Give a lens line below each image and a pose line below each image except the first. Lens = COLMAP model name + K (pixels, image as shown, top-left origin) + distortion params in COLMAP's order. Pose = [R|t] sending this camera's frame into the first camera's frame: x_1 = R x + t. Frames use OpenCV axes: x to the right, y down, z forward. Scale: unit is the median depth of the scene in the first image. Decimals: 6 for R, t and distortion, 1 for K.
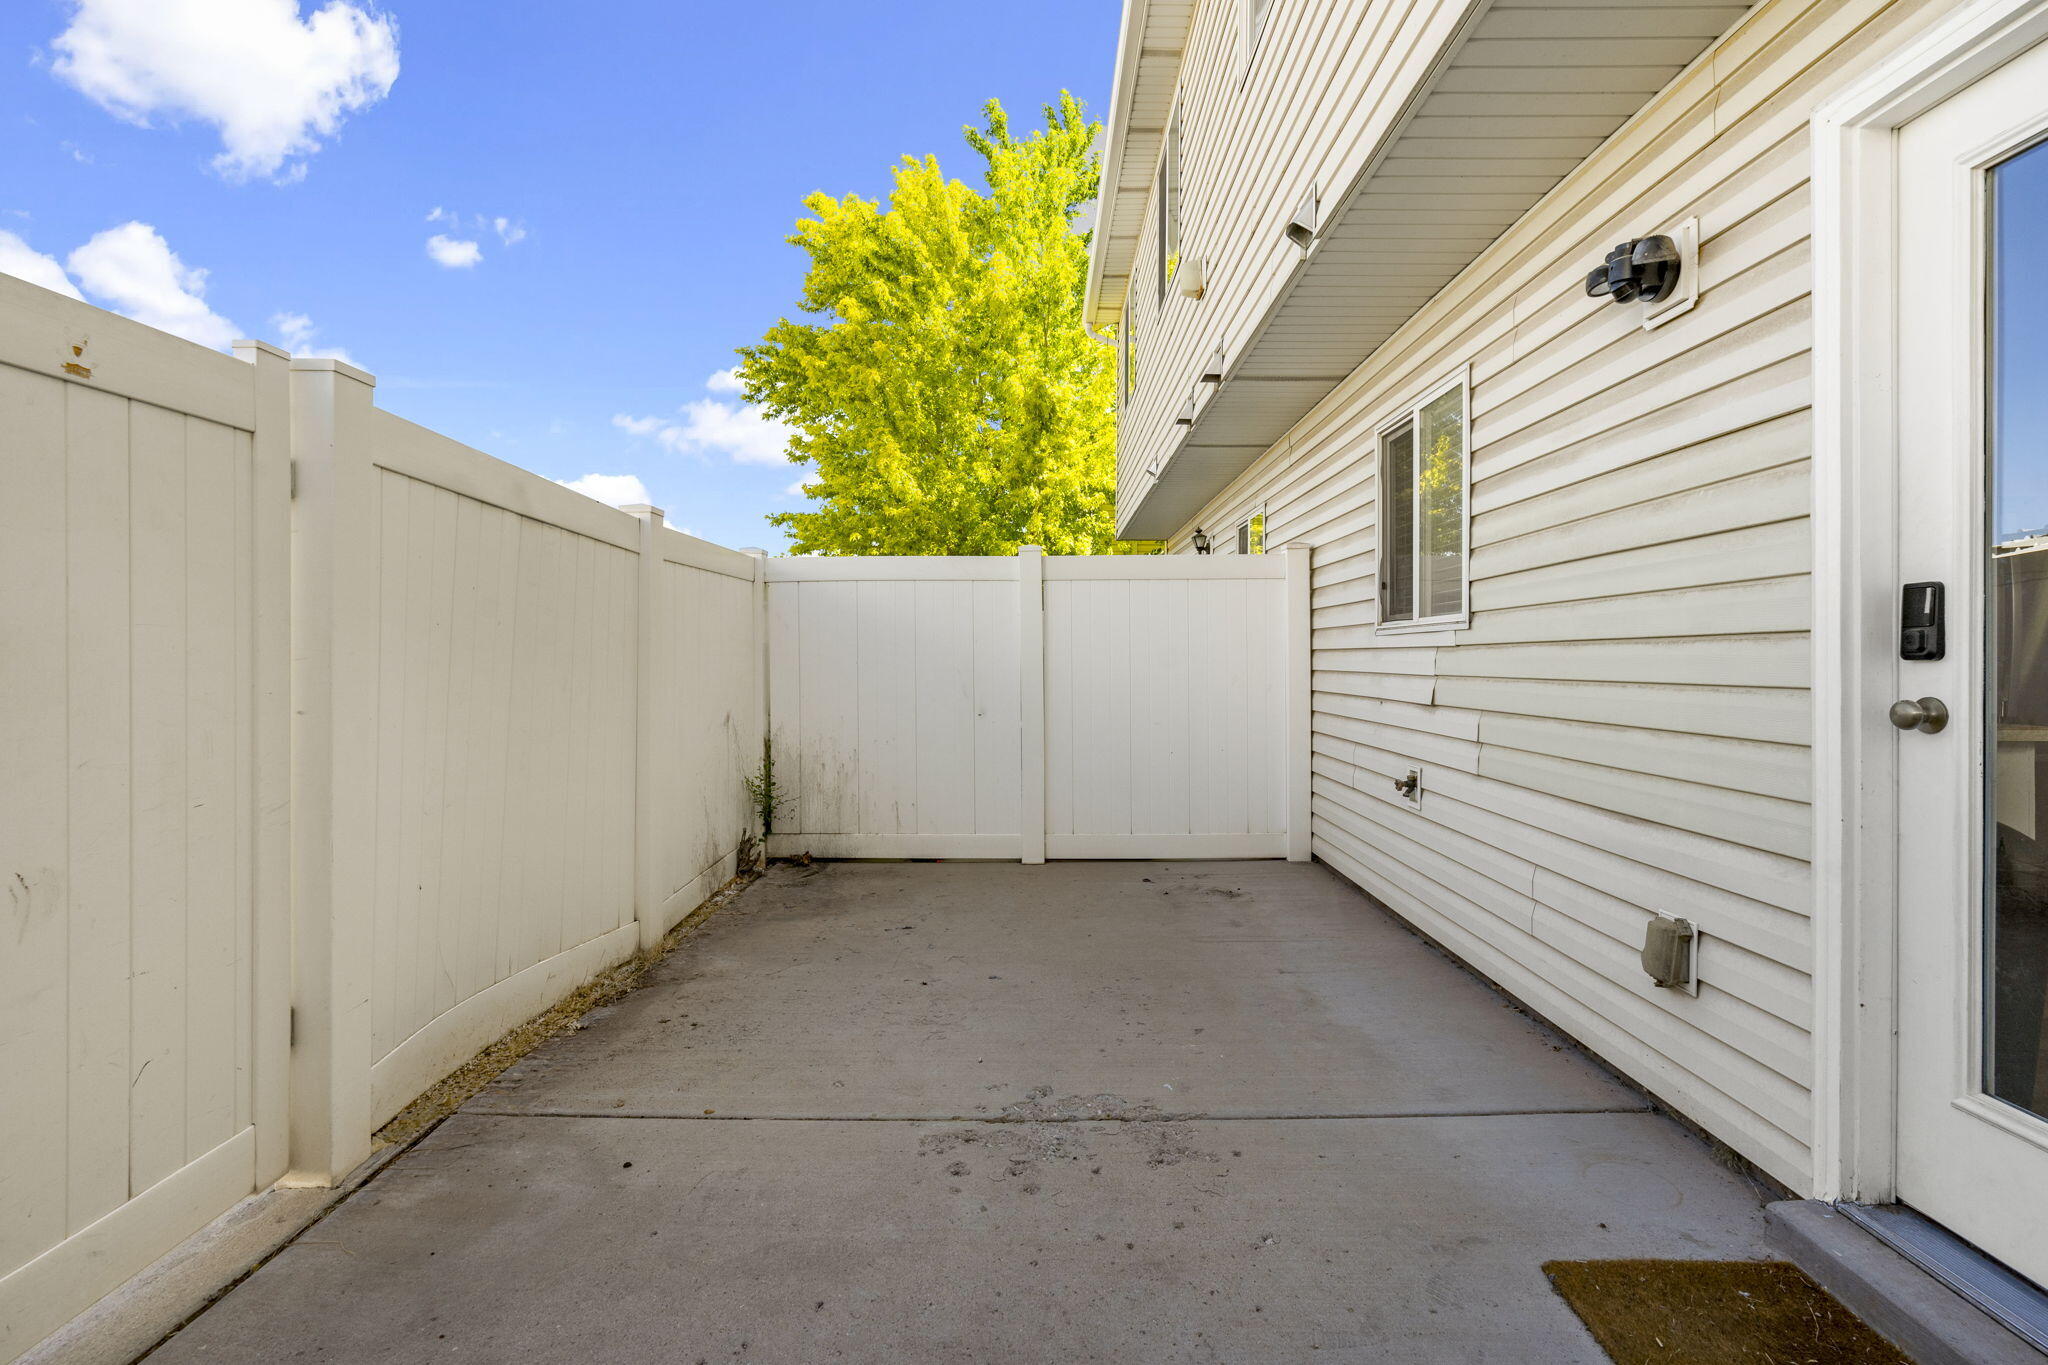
lens RADIAL K [[944.2, 0, 1030.0], [0, 944.2, 663.9], [0, 0, 1]] dist [-0.003164, -0.000071]
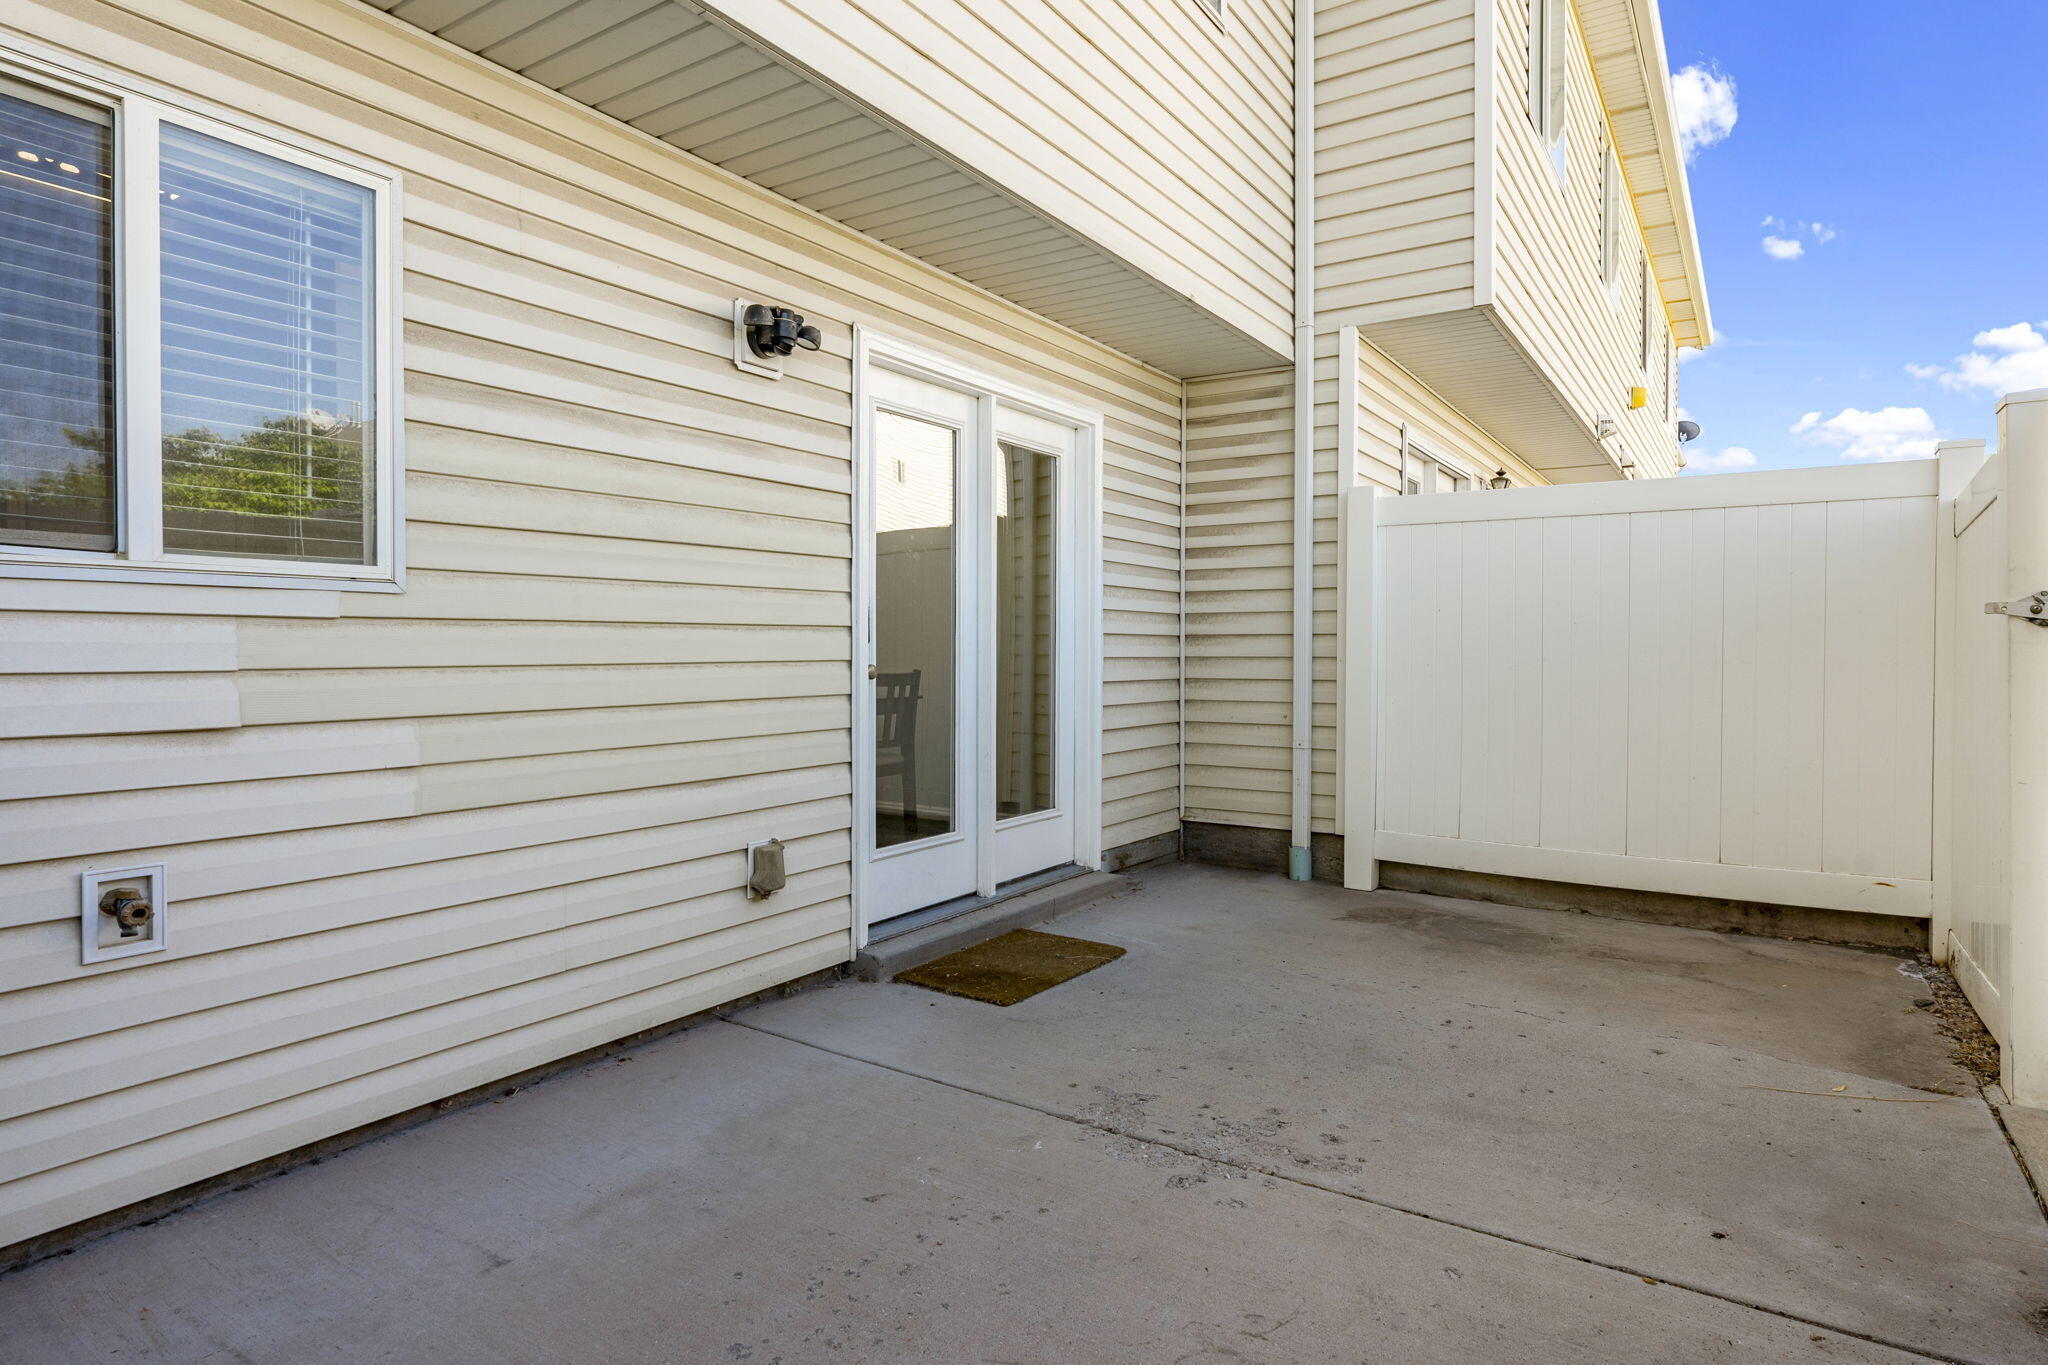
lens RADIAL K [[944.2, 0, 1030.0], [0, 944.2, 663.9], [0, 0, 1]] dist [-0.003164, -0.000071]
pose [[-0.806020, -0.016373, 0.591662, -0.372061], [-0.003288, 0.999726, 0.023185, -0.006627], [-0.591879, 0.016742, -0.805853, 1.818759]]
